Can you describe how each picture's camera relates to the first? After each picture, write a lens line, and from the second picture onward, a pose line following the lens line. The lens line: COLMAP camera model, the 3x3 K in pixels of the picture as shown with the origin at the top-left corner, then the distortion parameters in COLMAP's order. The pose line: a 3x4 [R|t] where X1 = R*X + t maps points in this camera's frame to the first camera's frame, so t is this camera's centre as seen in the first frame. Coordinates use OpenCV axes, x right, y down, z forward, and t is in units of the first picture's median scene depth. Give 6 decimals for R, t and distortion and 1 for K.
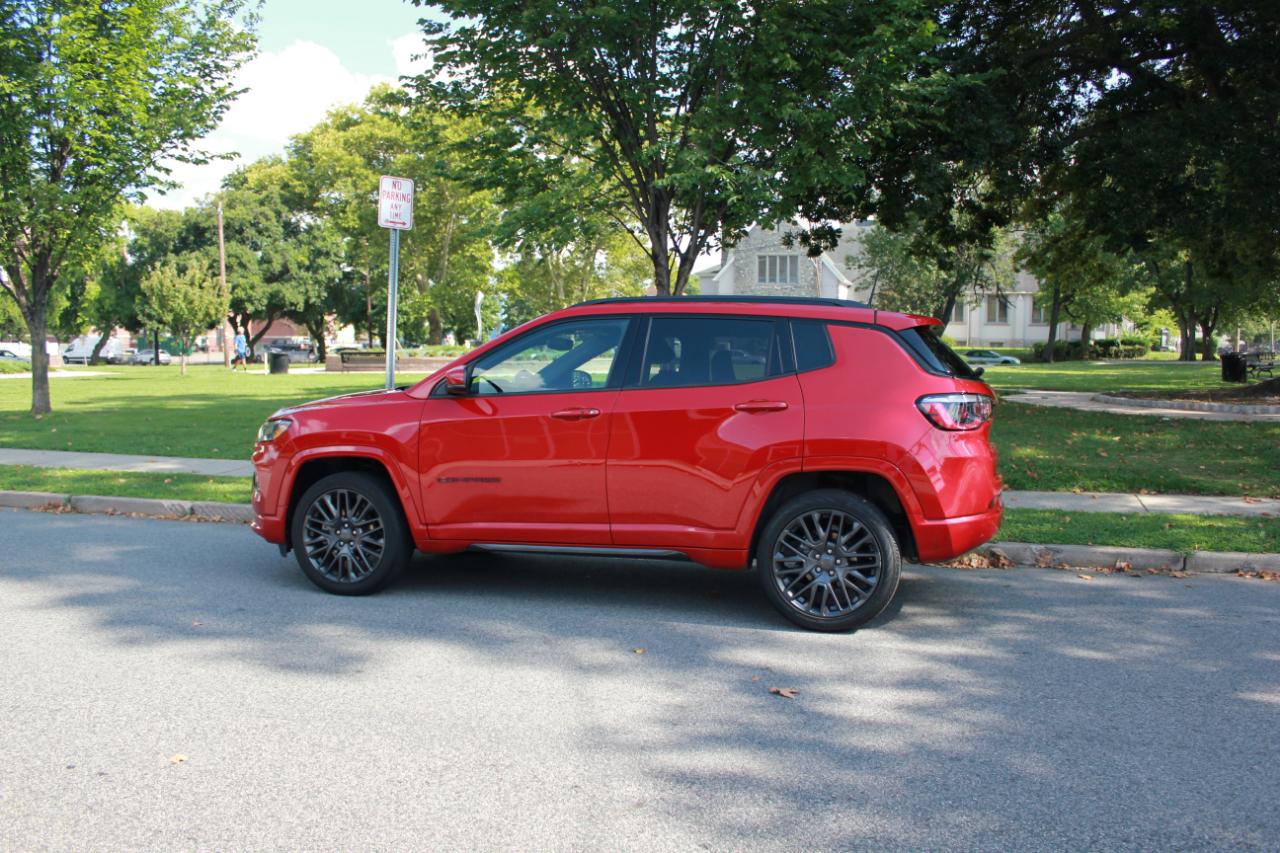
lens RADIAL K [[1108.3, 0, 645.0], [0, 1108.3, 430.7], [0, 0, 1]] dist [-0.116008, 0.051238]
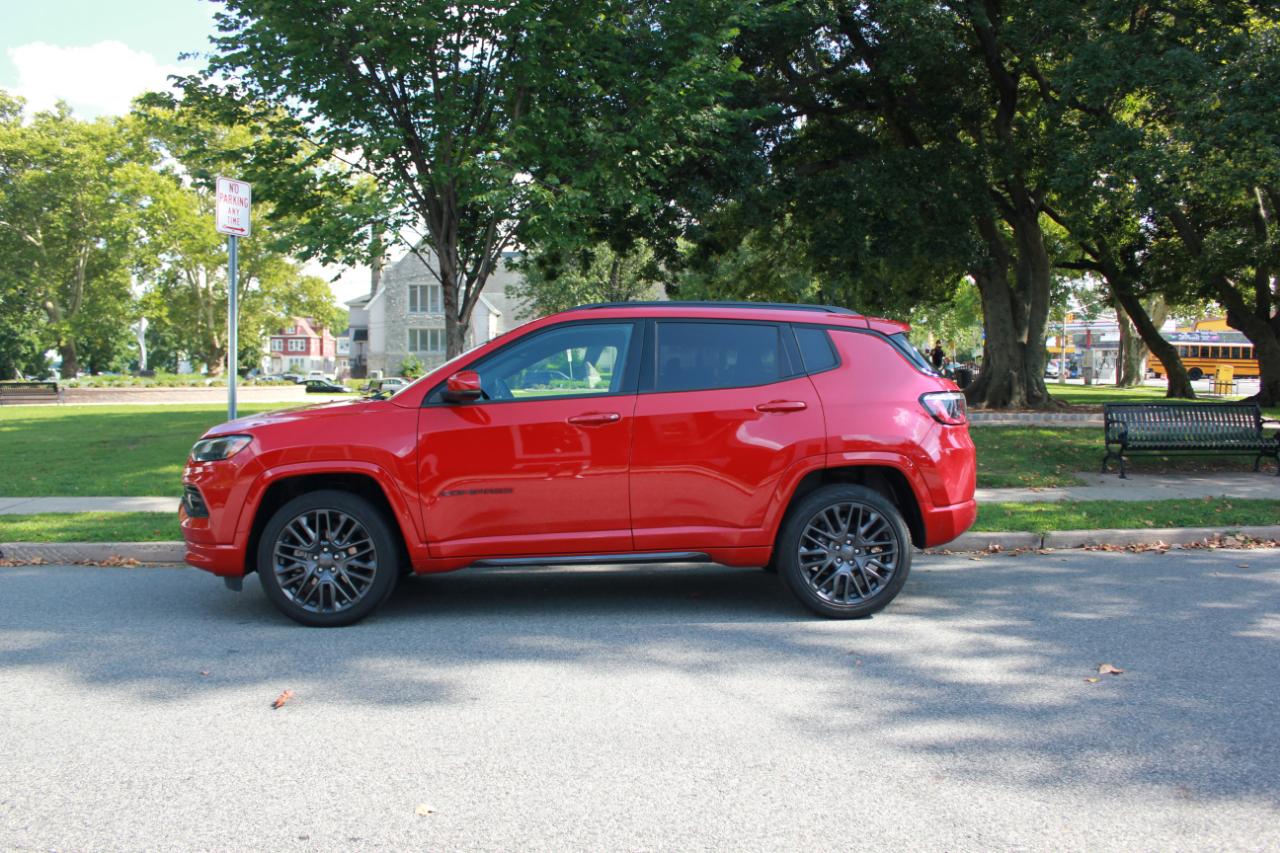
lens RADIAL K [[1086.7, 0, 646.2], [0, 1086.7, 433.4], [0, 0, 1]] dist [-0.125007, 0.064451]
pose [[0.942593, -0.025911, 0.332936, -0.180872], [0.033740, 0.999273, -0.017753, 0.008707], [-0.332234, 0.027967, 0.942782, 0.043559]]
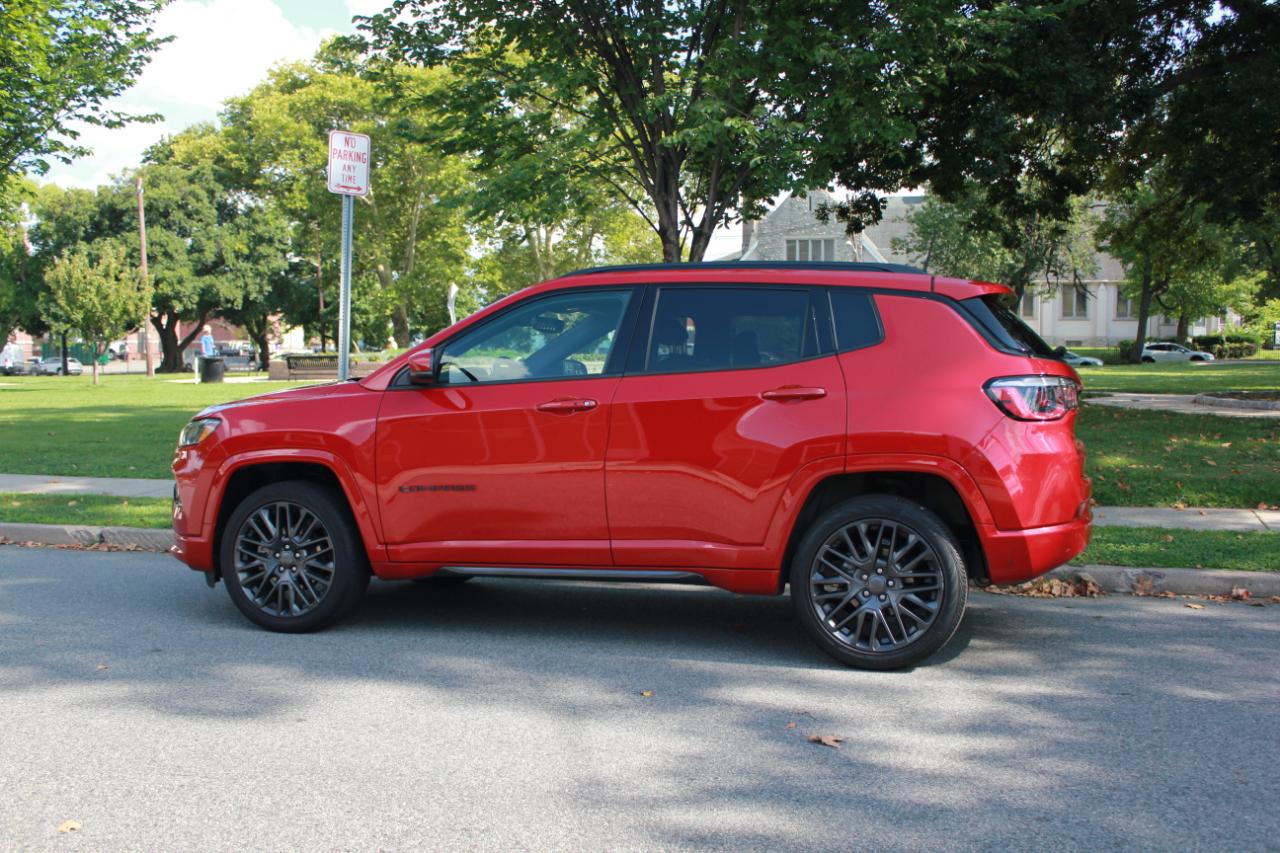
lens RADIAL K [[1322.6, 0, 647.2], [0, 1322.6, 428.4], [0, 0, 1]] dist [-0.067082, 0.000000]
pose [[0.999962, -0.007815, -0.003977, 0.000200], [0.007742, 0.999806, -0.018120, 0.010433], [0.004118, 0.018089, 0.999828, 0.012026]]
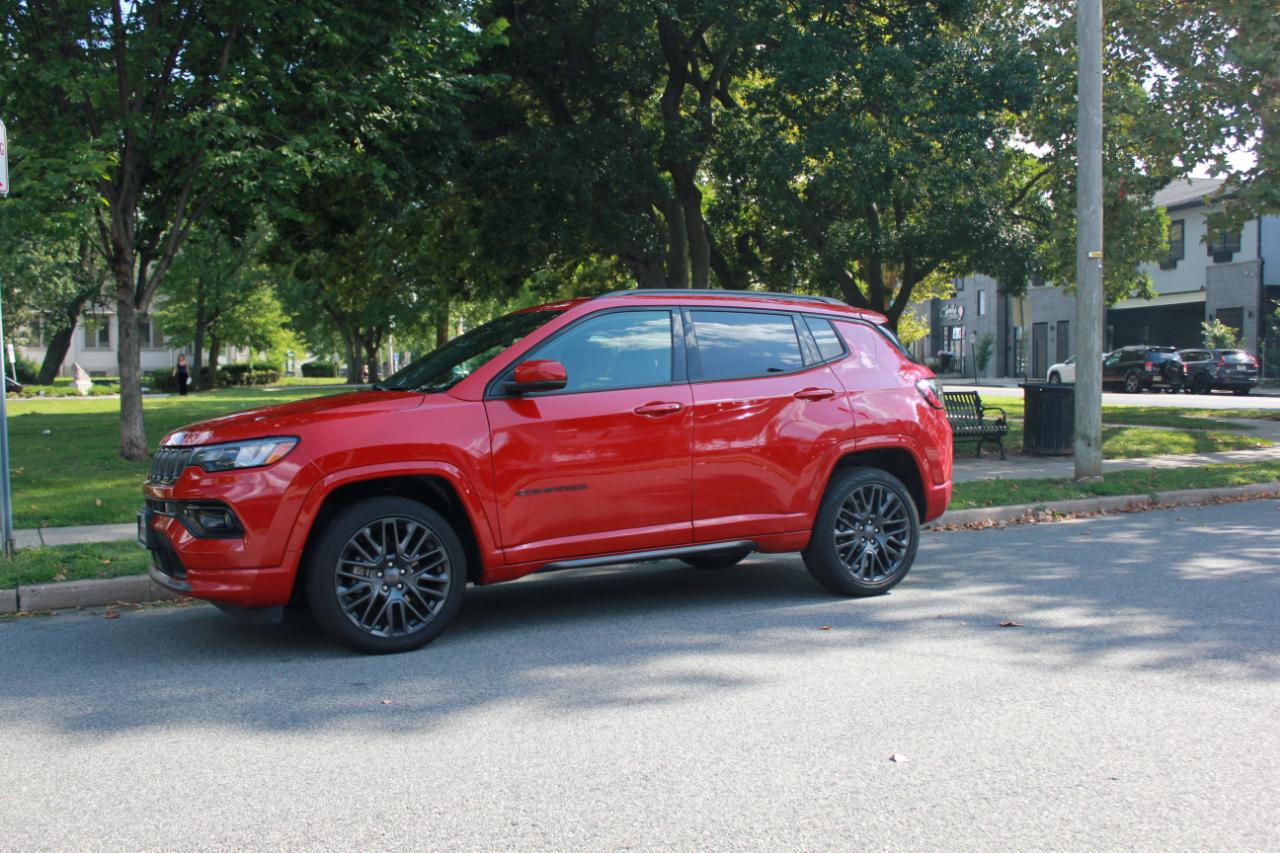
lens RADIAL K [[1297.7, 0, 633.1], [0, 1297.7, 414.9], [0, 0, 1]] dist [-0.068781, 0.000000]
pose [[0.720888, -0.037867, 0.692016, -0.452489], [0.071386, 0.997252, -0.019795, 0.005494], [-0.689365, 0.063670, 0.721611, 0.113494]]
